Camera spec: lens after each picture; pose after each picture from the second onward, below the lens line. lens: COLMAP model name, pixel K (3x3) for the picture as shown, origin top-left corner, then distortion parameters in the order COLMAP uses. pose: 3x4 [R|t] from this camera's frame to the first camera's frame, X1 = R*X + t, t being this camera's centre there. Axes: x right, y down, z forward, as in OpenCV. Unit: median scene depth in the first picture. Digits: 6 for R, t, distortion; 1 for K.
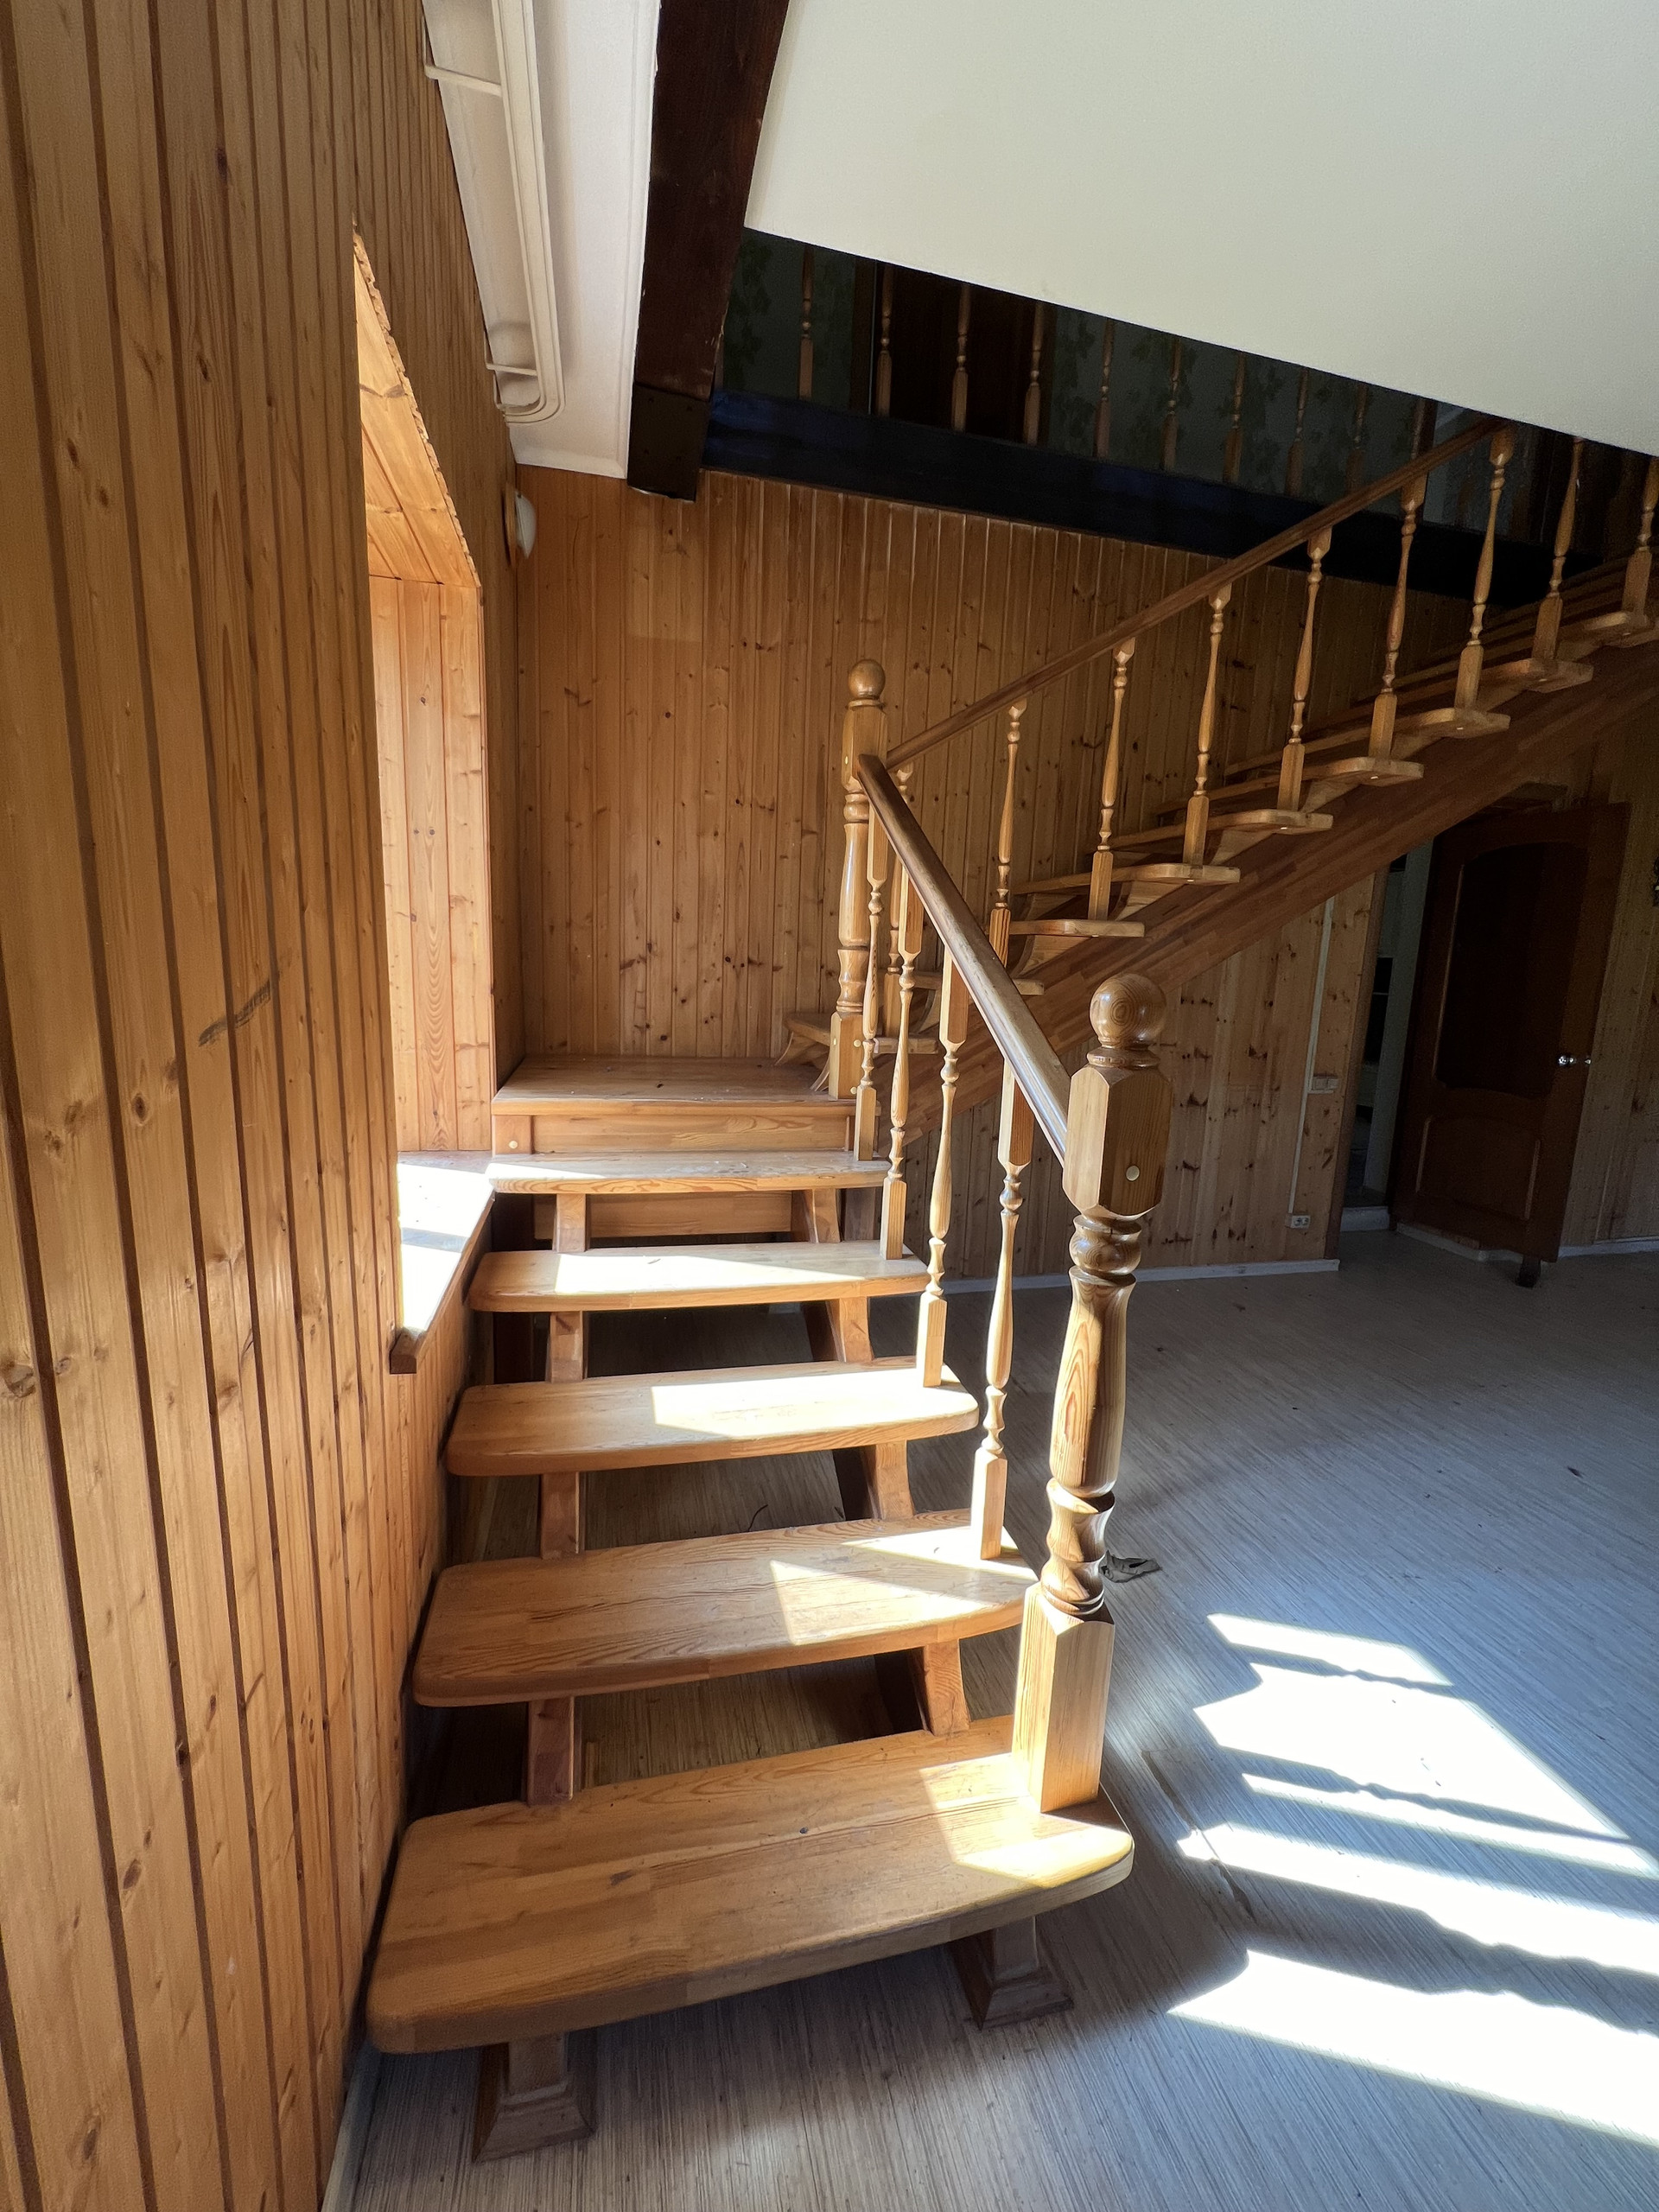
lens RADIAL K [[897.8, 0, 826.3], [0, 897.8, 1104.5], [0, 0, 1]] dist [-0.002718, 0.000248]
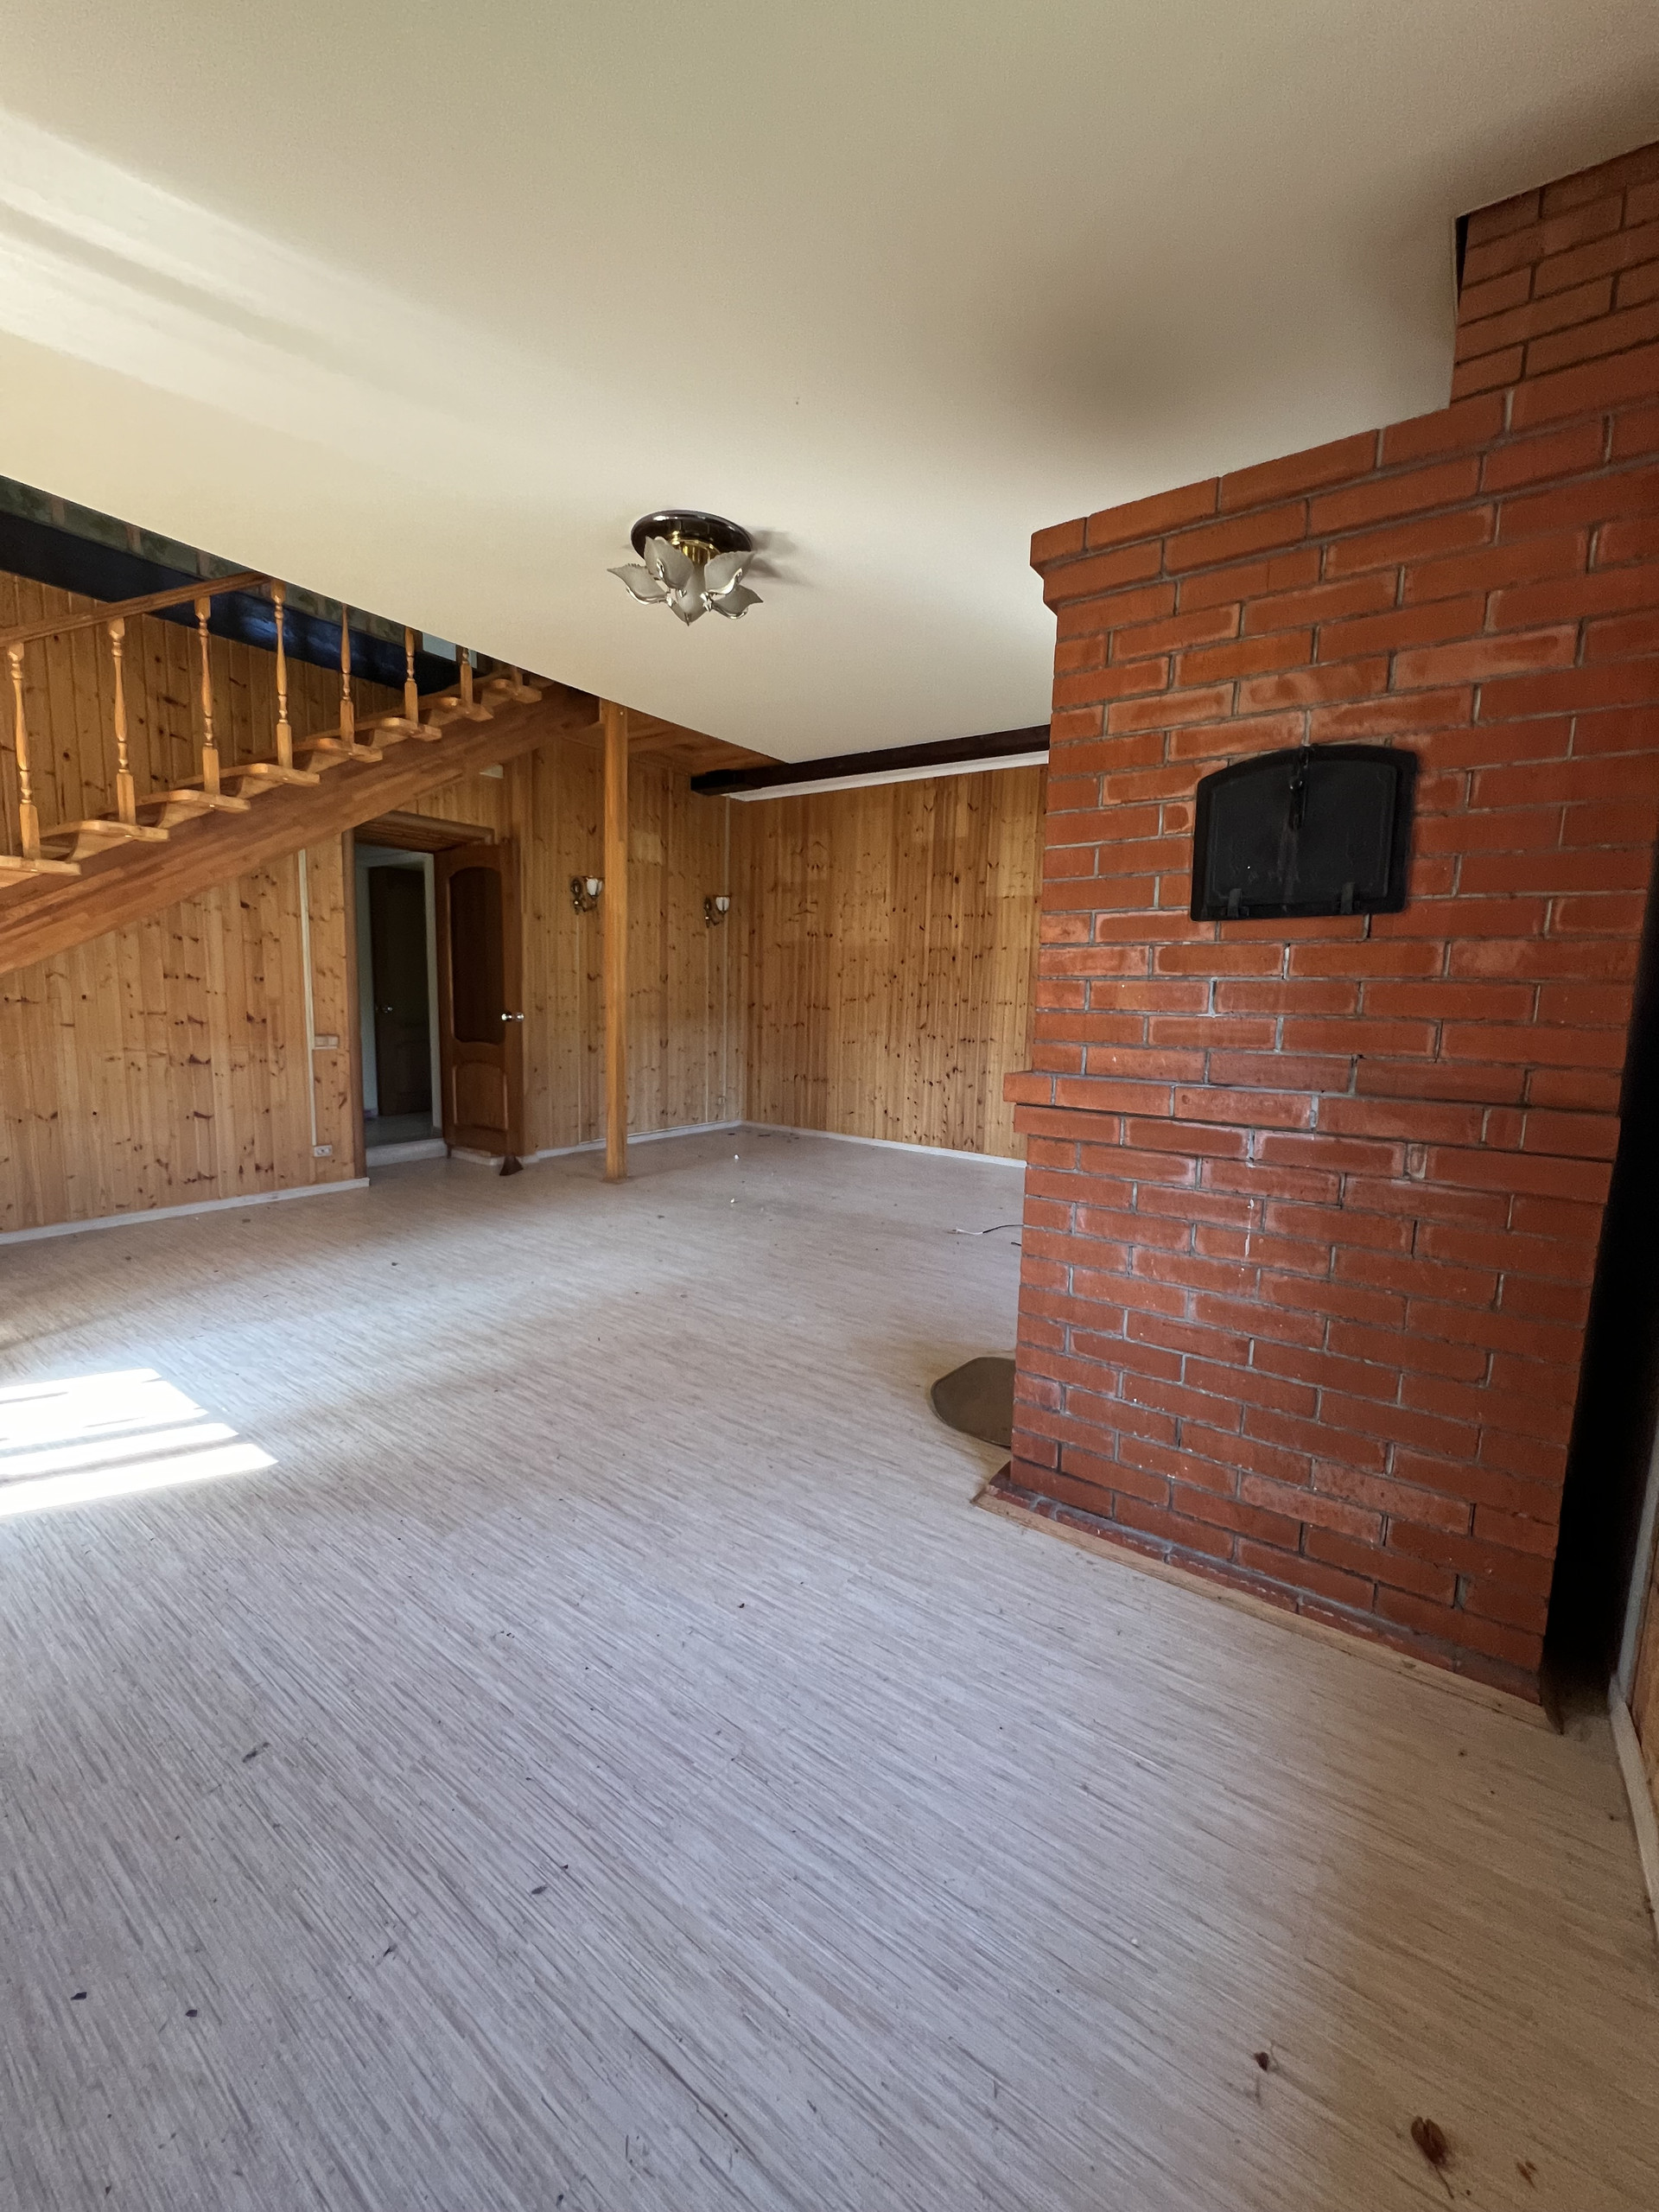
lens RADIAL K [[888.2, 0, 817.0], [0, 888.2, 1104.5], [0, 0, 1]] dist [-0.002858, -0.000057]
pose [[0.760634, -0.096322, 0.641995, 0.271677], [0.099575, 0.994540, 0.031241, 0.099515], [-0.641499, 0.040164, 0.766072, -0.433190]]
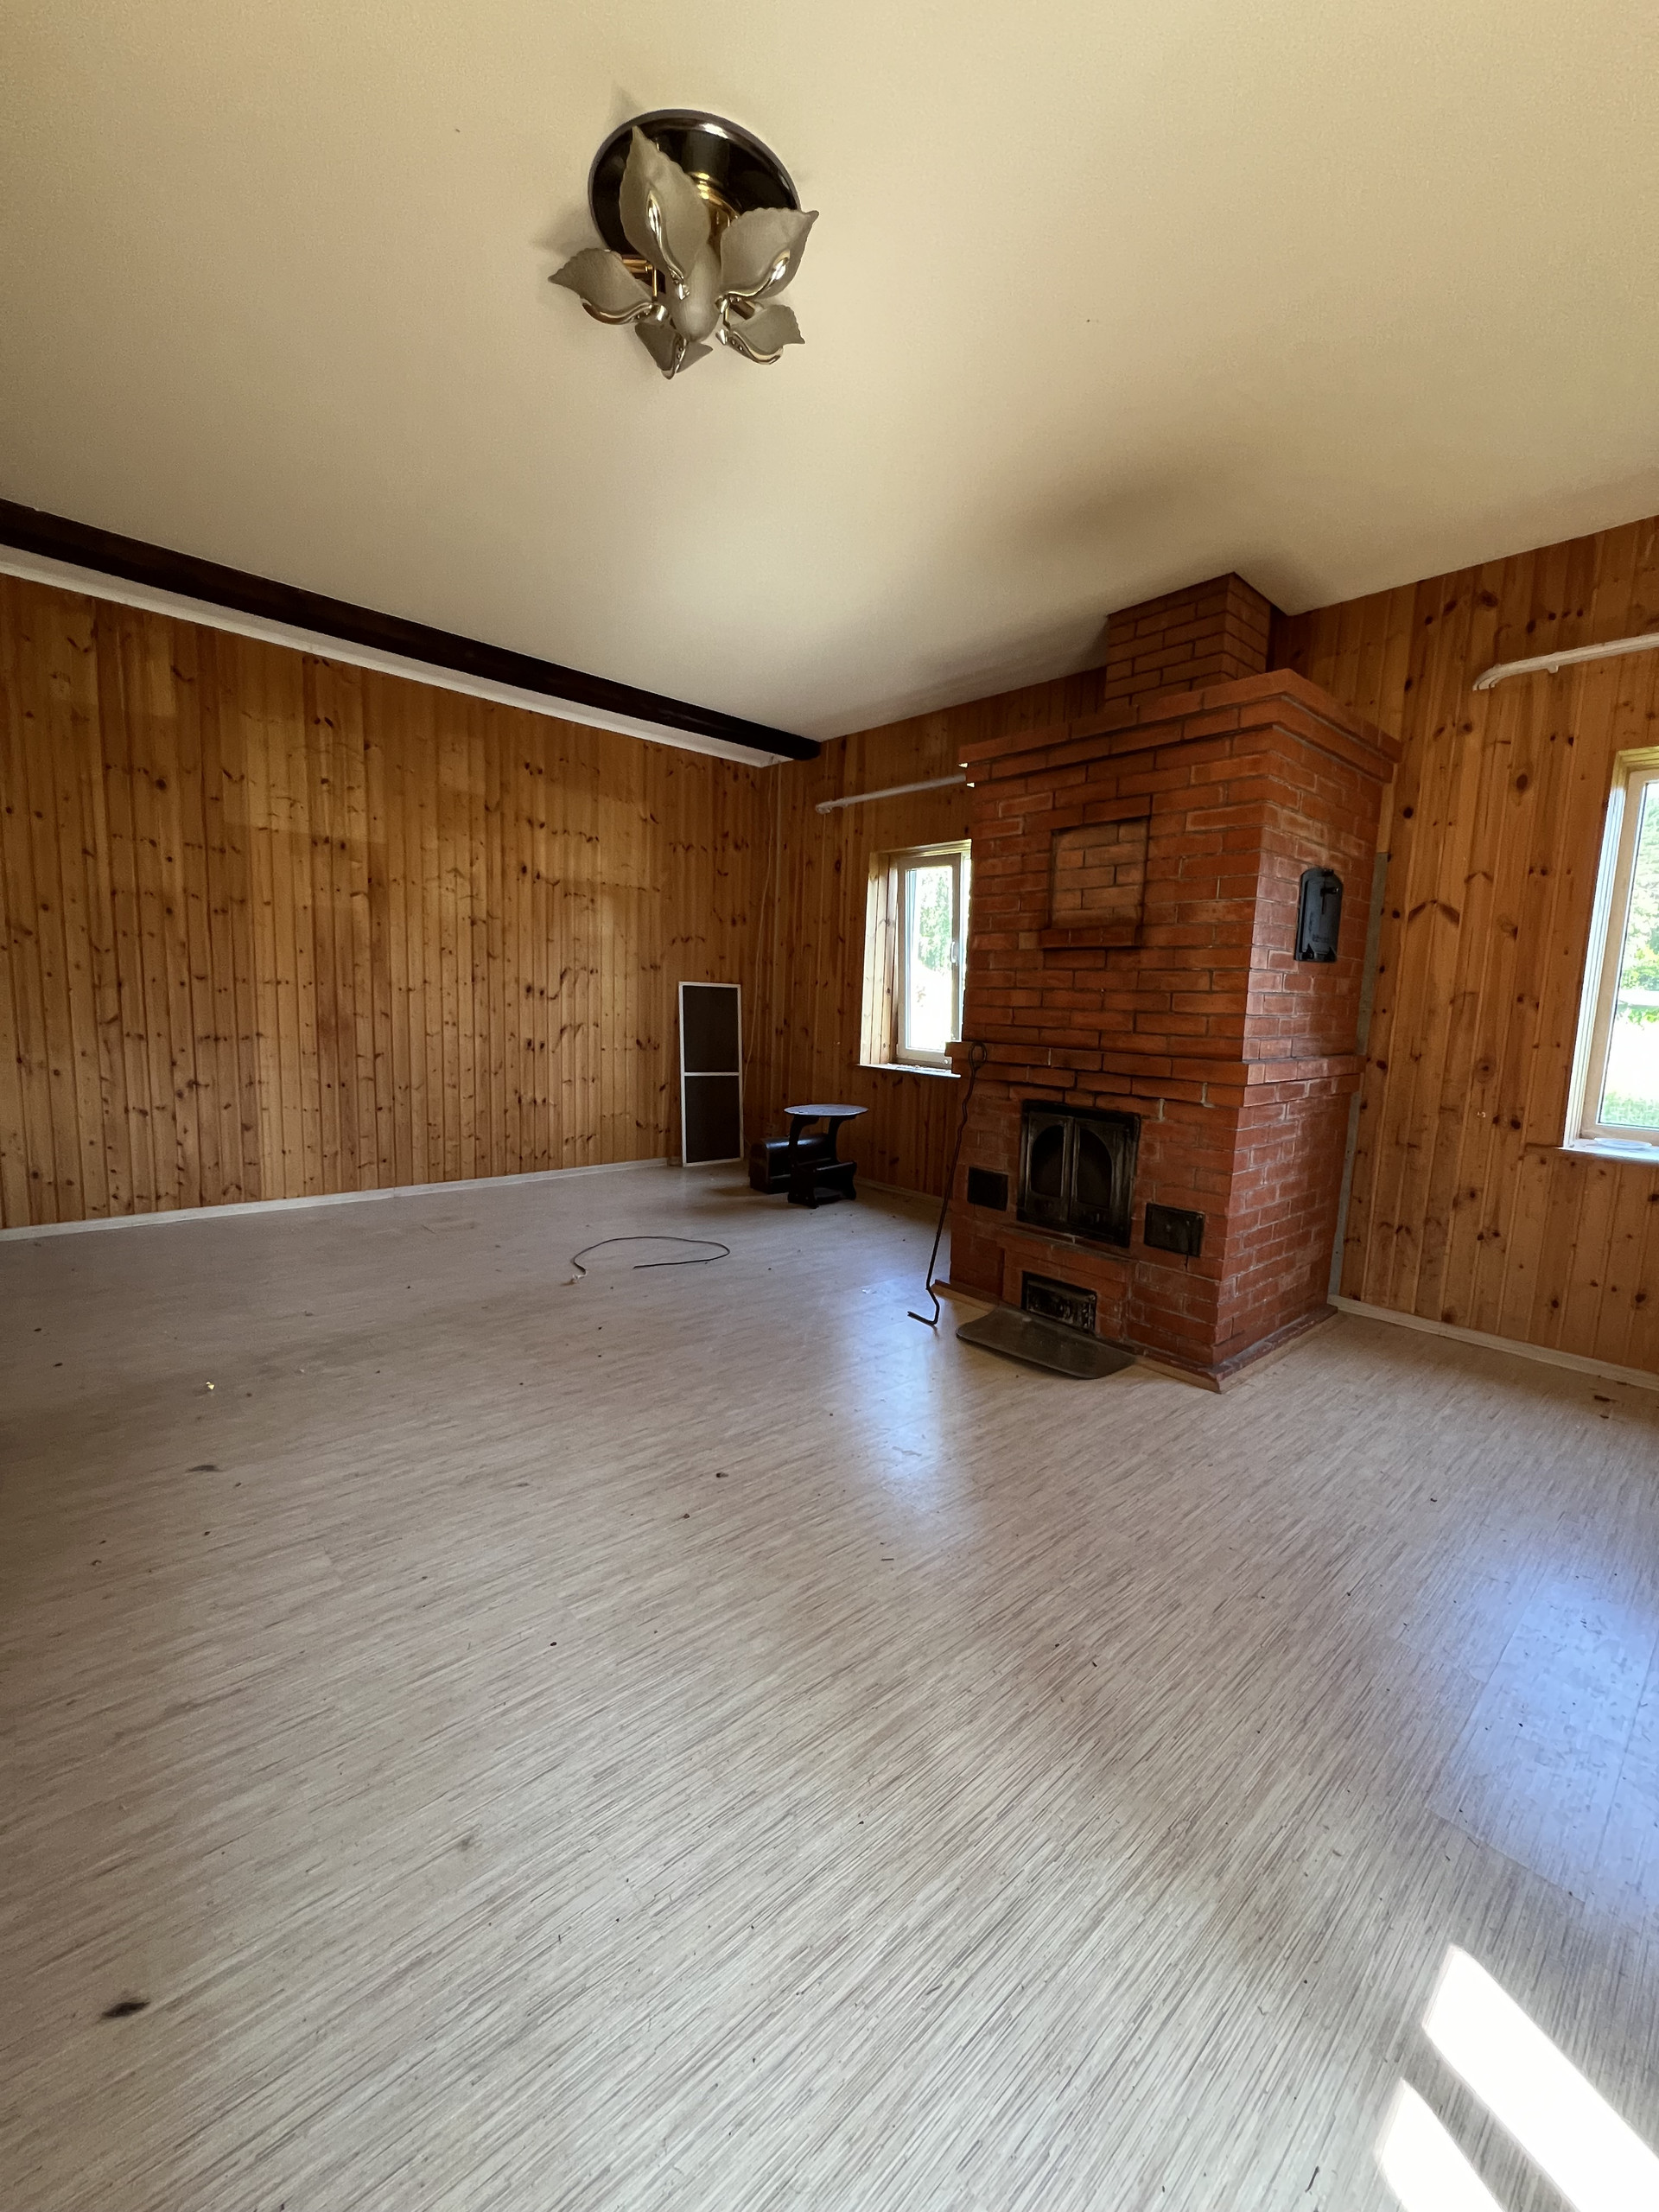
lens RADIAL K [[888.2, 0, 832.0], [0, 888.2, 1106.9], [0, 0, 1]] dist [-0.002858, -0.000057]
pose [[-0.479371, -0.161634, 0.862599, 0.240594], [0.082635, 0.970214, 0.227722, -0.050820], [-0.873713, 0.180444, -0.451736, 0.539867]]
